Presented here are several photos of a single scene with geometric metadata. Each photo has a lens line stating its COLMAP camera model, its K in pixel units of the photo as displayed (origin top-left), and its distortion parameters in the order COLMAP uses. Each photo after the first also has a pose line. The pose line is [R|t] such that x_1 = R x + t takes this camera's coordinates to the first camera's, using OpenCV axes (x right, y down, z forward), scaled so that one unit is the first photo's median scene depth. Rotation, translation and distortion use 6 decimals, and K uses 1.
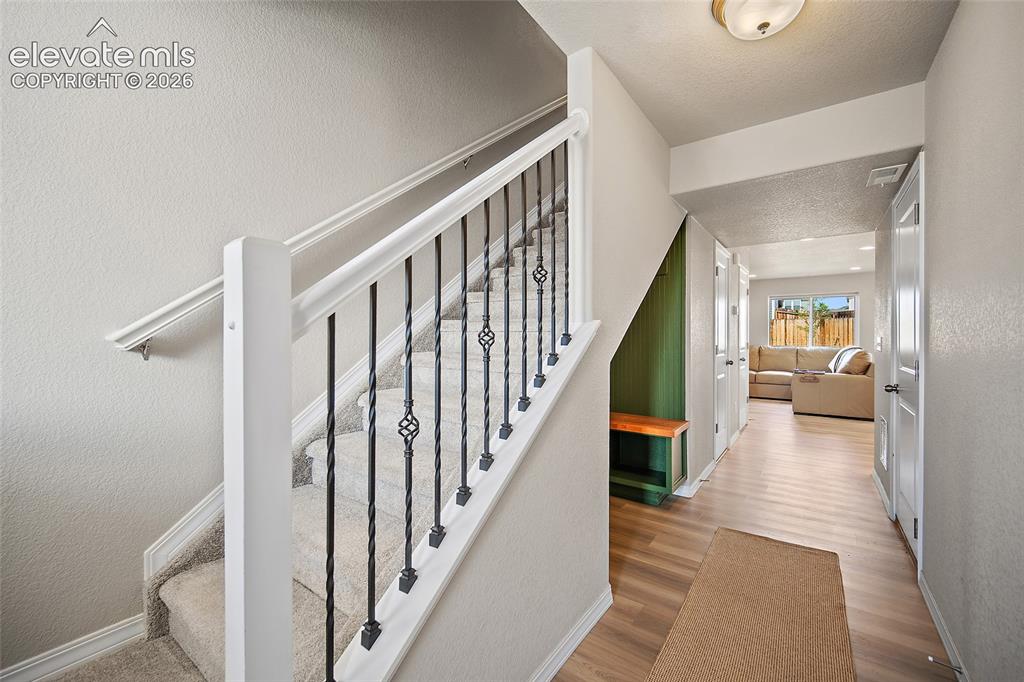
lens RADIAL K [[413.4, 0, 510.3], [0, 413.4, 333.1], [0, 0, 1]] dist [-0.014159, 0.000000]
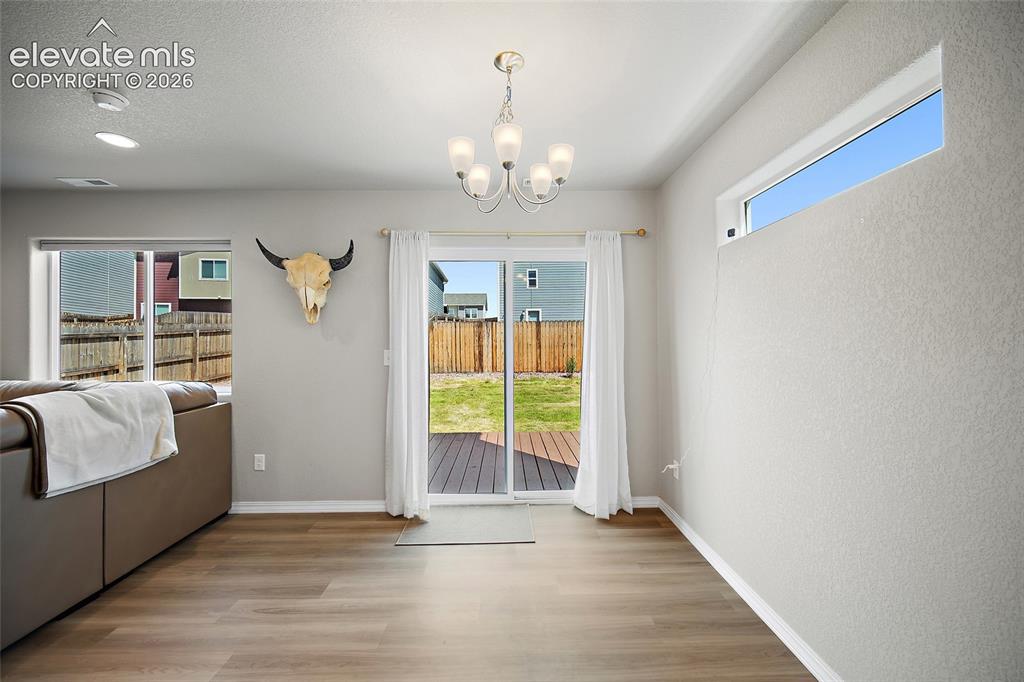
lens RADIAL K [[412.4, 0, 512.0], [0, 412.4, 341.0], [0, 0, 1]] dist [-0.002770, -0.000118]
pose [[0.793621, -0.005669, 0.608385, 1.002659], [0.002639, 0.999979, 0.005876, -0.004397], [-0.608406, -0.003058, 0.793620, 0.628192]]
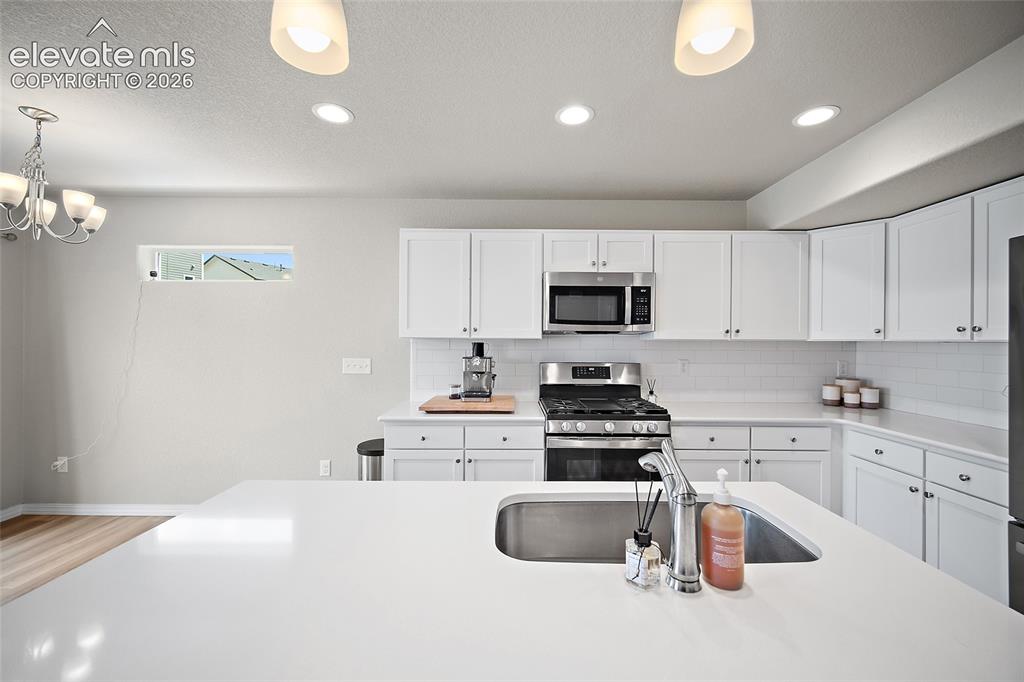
lens RADIAL K [[404.0, 0, 512.4], [0, 404.0, 339.2], [0, 0, 1]] dist [-0.002386, -0.000136]
pose [[-0.594743, -0.002106, 0.803913, 0.707764], [-0.012823, 0.999894, -0.006867, -0.015418], [-0.803813, -0.014393, -0.594707, 0.728688]]
